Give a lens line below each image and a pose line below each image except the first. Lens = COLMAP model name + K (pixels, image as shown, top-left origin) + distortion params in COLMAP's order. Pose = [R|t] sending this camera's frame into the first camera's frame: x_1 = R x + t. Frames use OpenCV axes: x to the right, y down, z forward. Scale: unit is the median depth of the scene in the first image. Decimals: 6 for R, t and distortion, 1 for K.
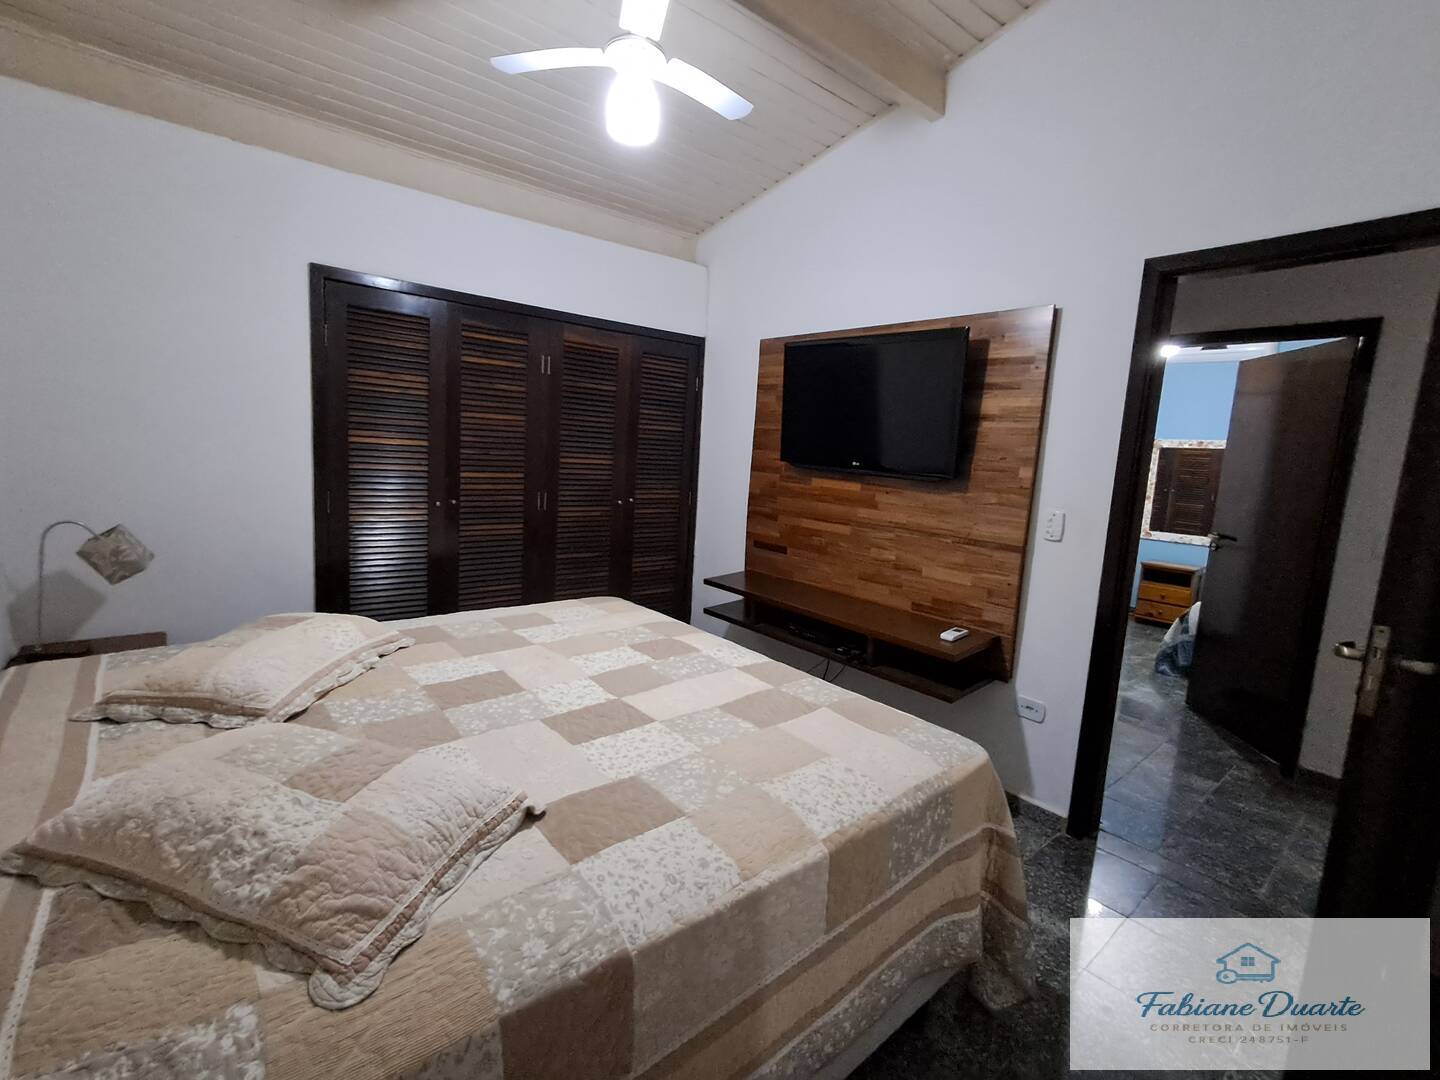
lens RADIAL K [[654.1, 0, 715.4], [0, 654.1, 534.9], [0, 0, 1]] dist [-0.013688, 0.012944]
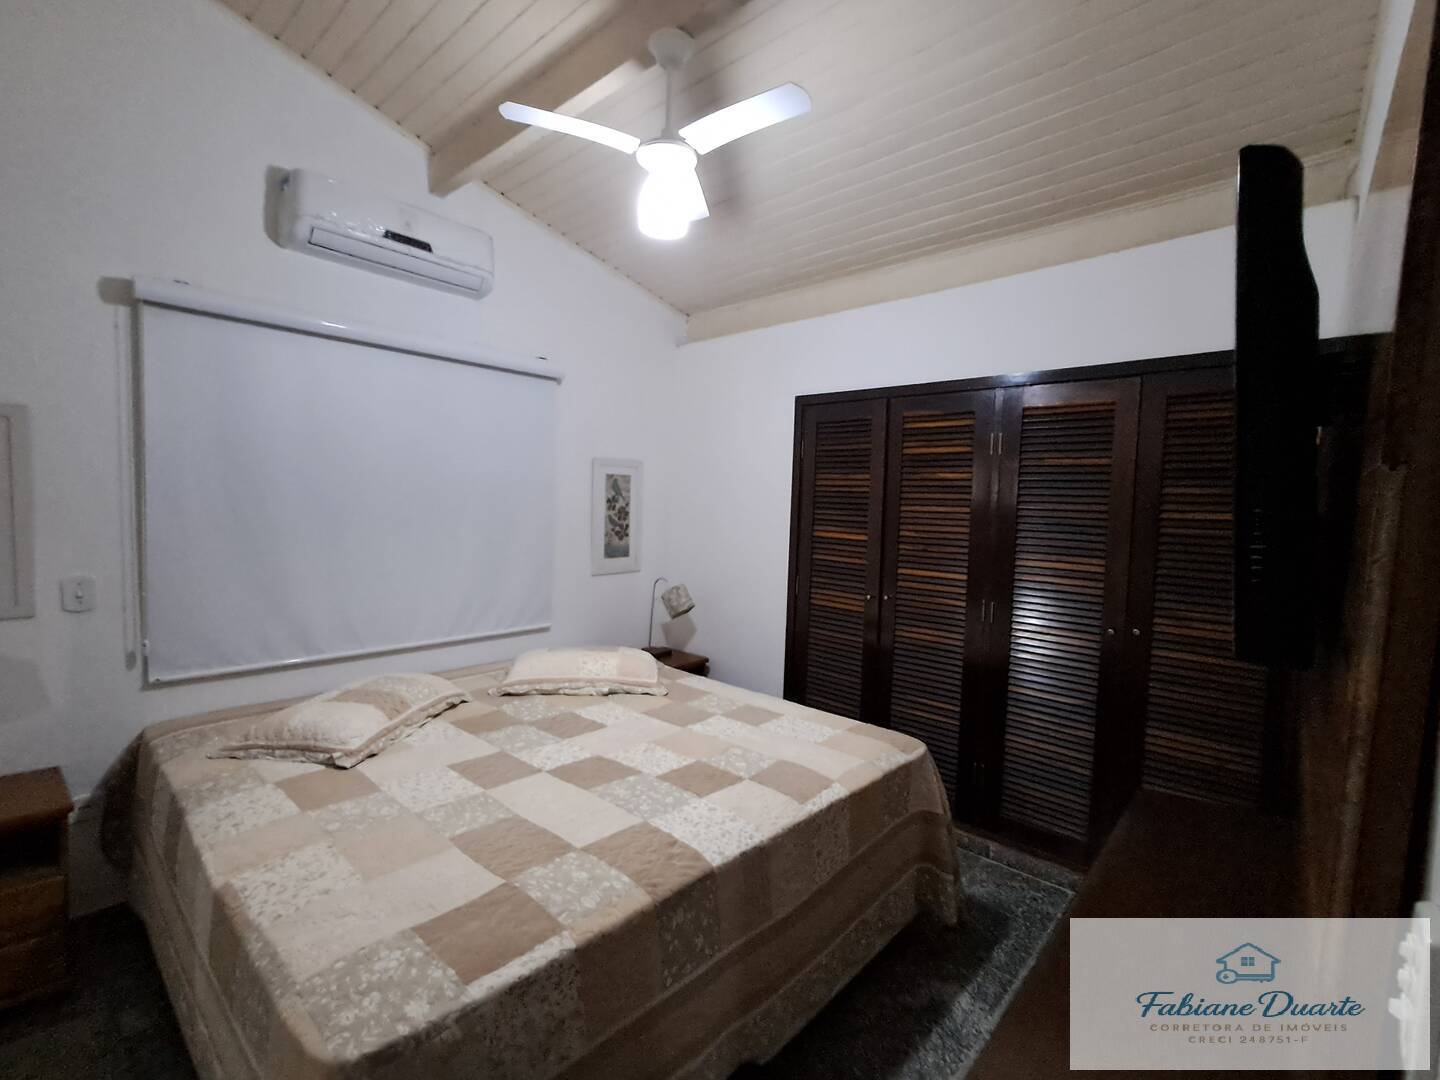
lens RADIAL K [[654.1, 0, 715.4], [0, 654.1, 534.9], [0, 0, 1]] dist [-0.013688, 0.012944]
pose [[0.132480, 0.002193, -0.991183, 0.846638], [-0.152643, 0.988114, -0.018216, -0.137352], [0.979362, 0.153710, 0.131240, 0.969793]]
